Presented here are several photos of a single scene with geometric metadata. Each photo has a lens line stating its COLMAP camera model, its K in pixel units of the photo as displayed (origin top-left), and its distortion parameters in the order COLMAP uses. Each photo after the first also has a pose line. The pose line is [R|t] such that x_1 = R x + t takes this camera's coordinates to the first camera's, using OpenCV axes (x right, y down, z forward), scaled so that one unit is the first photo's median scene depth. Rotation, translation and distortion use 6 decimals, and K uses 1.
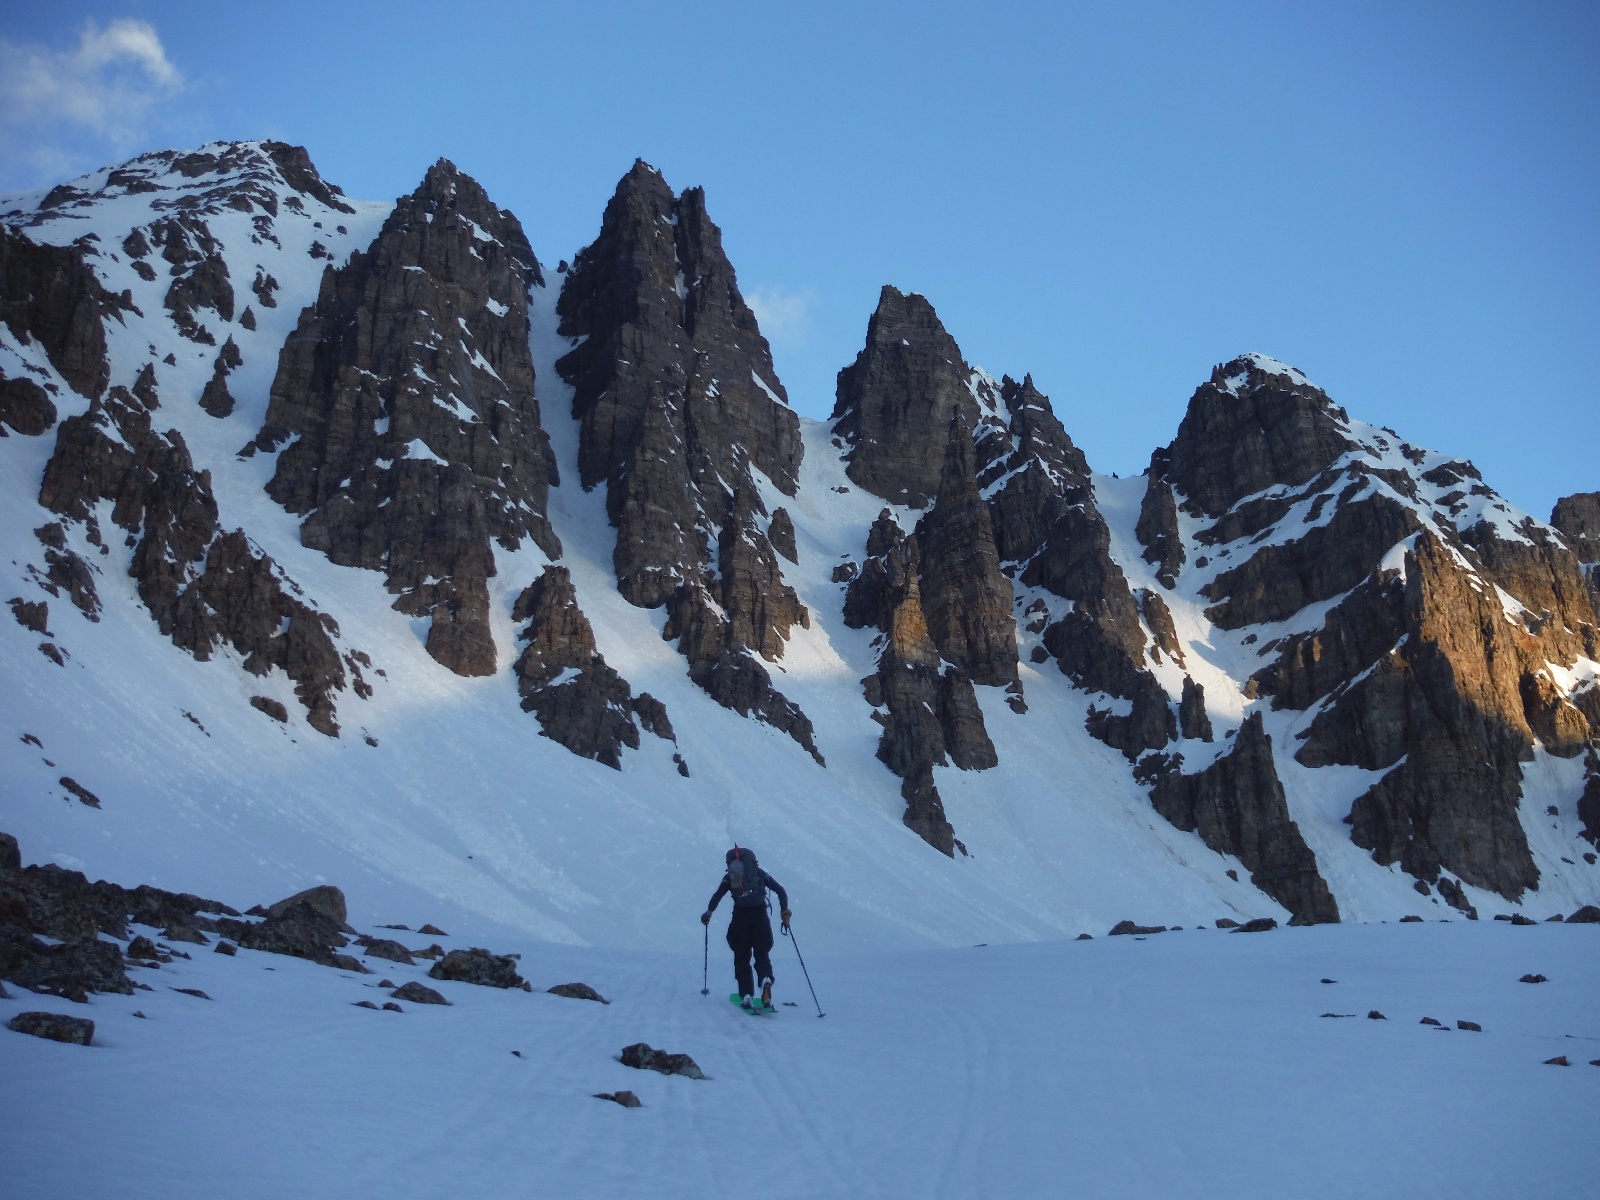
lens RADIAL K [[2569.2, 0, 816.5], [0, 2569.2, 612.1], [0, 0, 1]] dist [0.017407, 0.073652]
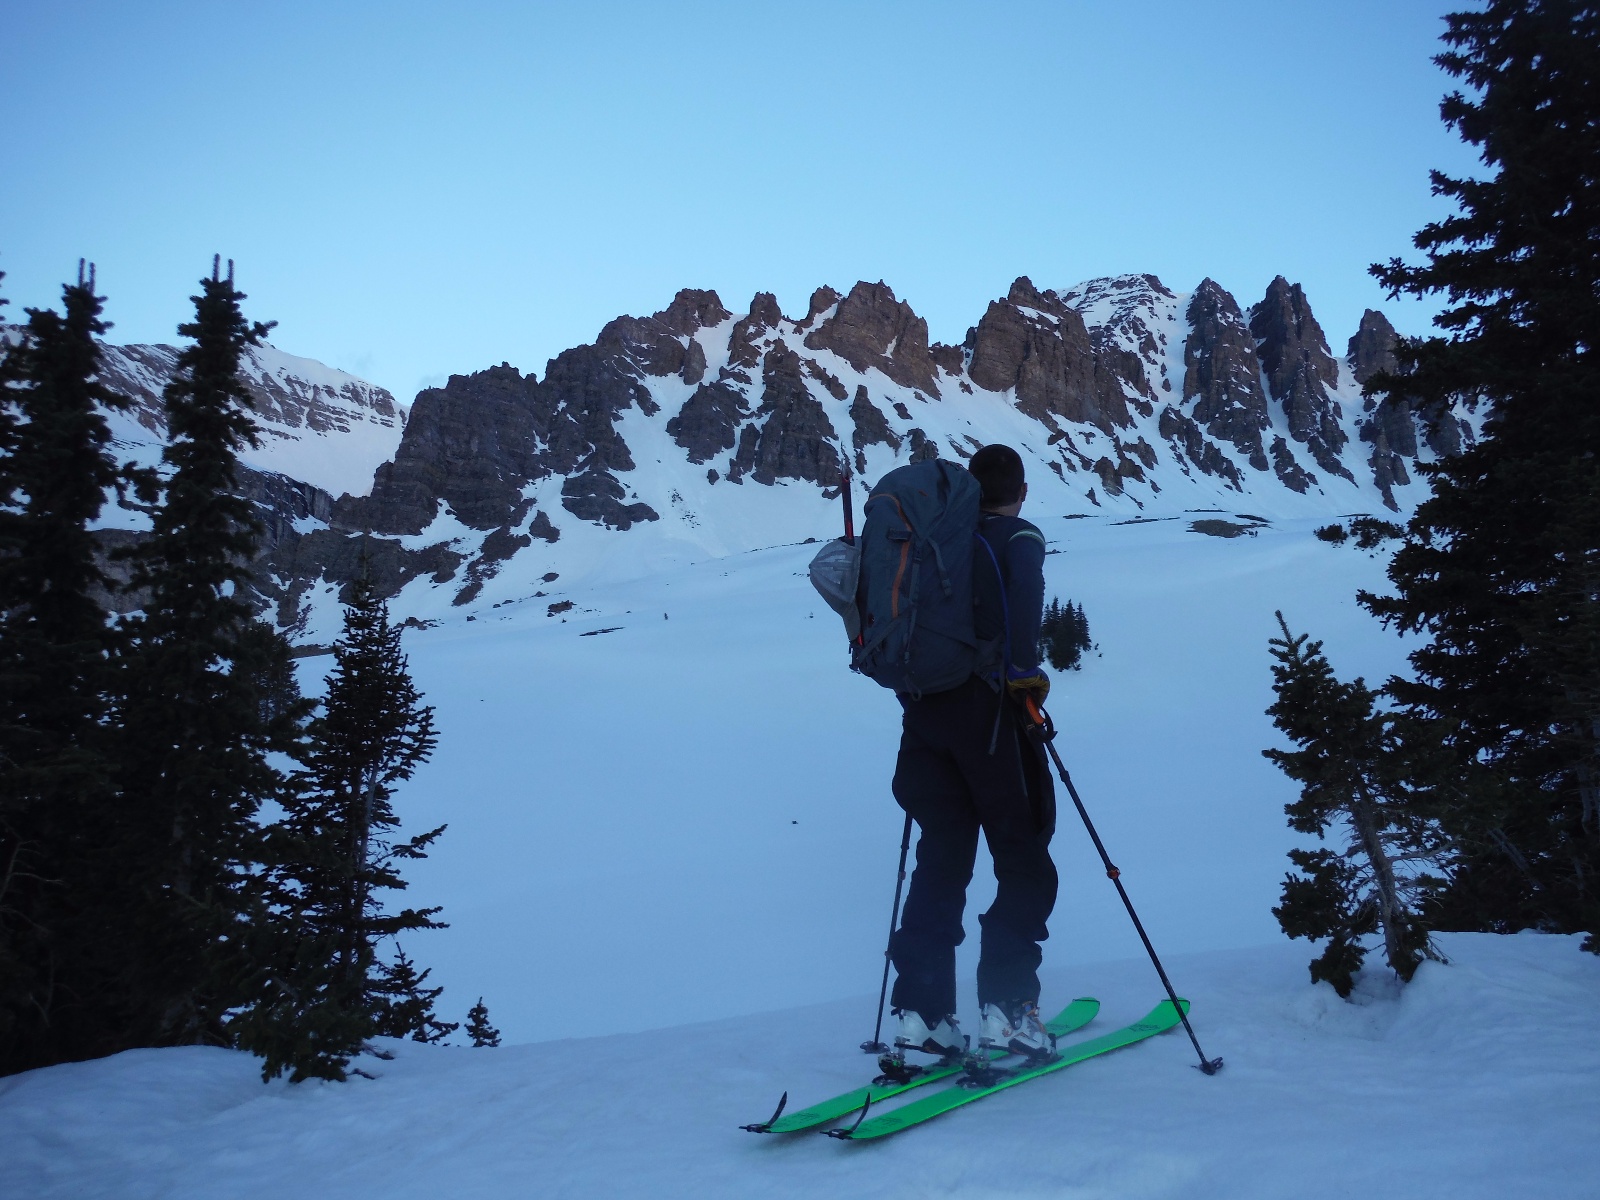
lens RADIAL K [[1384.6, 0, 796.1], [0, 1384.6, 589.2], [0, 0, 1]] dist [-0.053701, 0.052463]
pose [[0.939406, -0.015559, -0.342452, -0.066478], [0.071618, 0.985833, 0.151669, -0.122551], [0.335241, -0.167005, 0.927212, -0.882511]]
